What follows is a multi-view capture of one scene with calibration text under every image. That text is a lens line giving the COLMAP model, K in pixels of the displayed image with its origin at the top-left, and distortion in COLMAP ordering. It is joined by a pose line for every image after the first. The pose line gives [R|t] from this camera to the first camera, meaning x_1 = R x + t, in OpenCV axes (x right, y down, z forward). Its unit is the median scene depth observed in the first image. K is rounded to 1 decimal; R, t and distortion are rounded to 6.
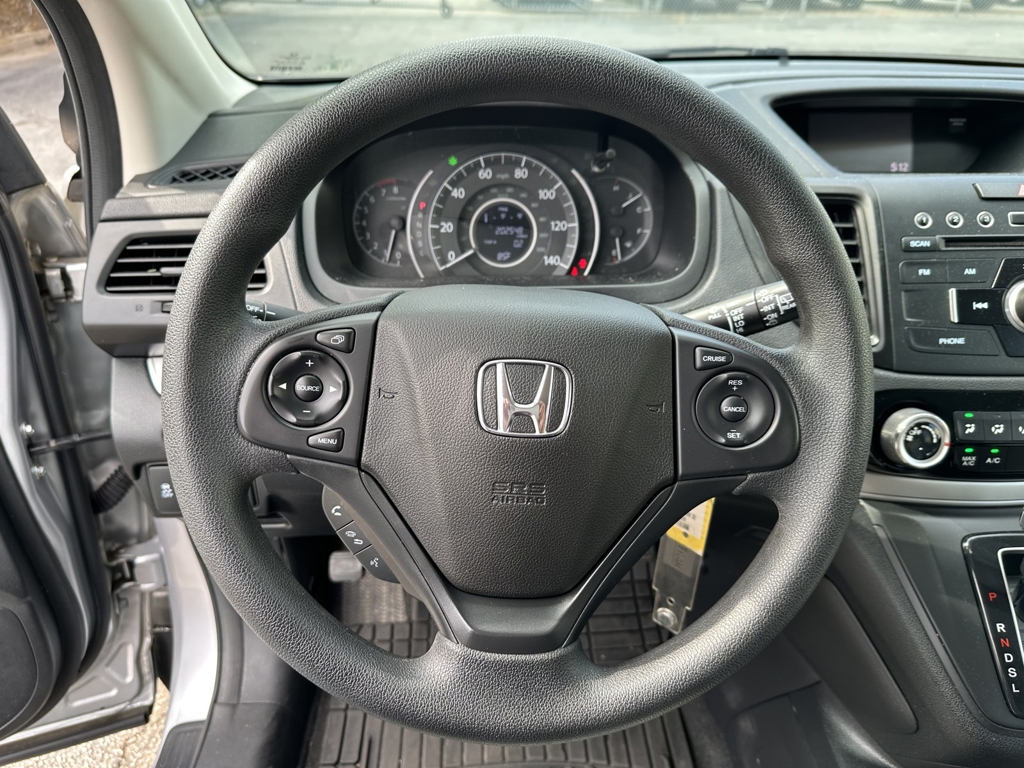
lens RADIAL K [[747.5, 0, 497.7], [0, 747.5, 397.9], [0, 0, 1]] dist [0.039241, -0.045658]
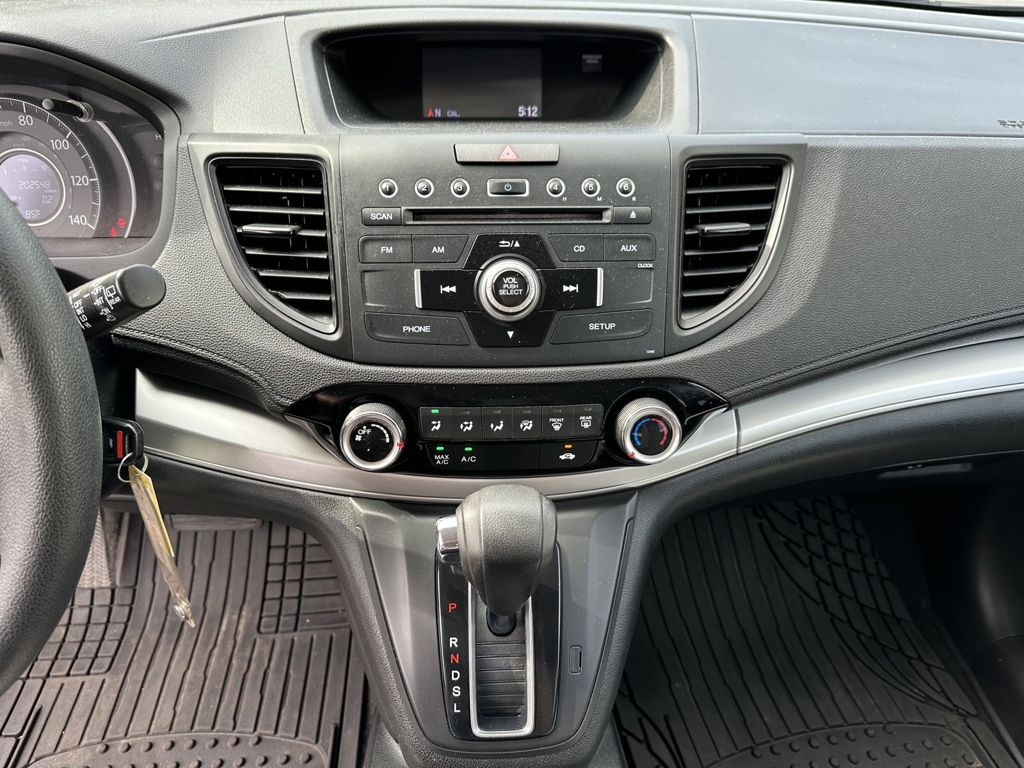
lens RADIAL K [[747.5, 0, 494.4], [0, 747.5, 389.9], [0, 0, 1]] dist [0.039241, -0.045658]
pose [[0.999854, 0.000130, 0.017094, 0.678009], [-0.001791, 0.995266, 0.097177, -0.088947], [-0.017000, -0.097193, 0.995120, 0.110102]]
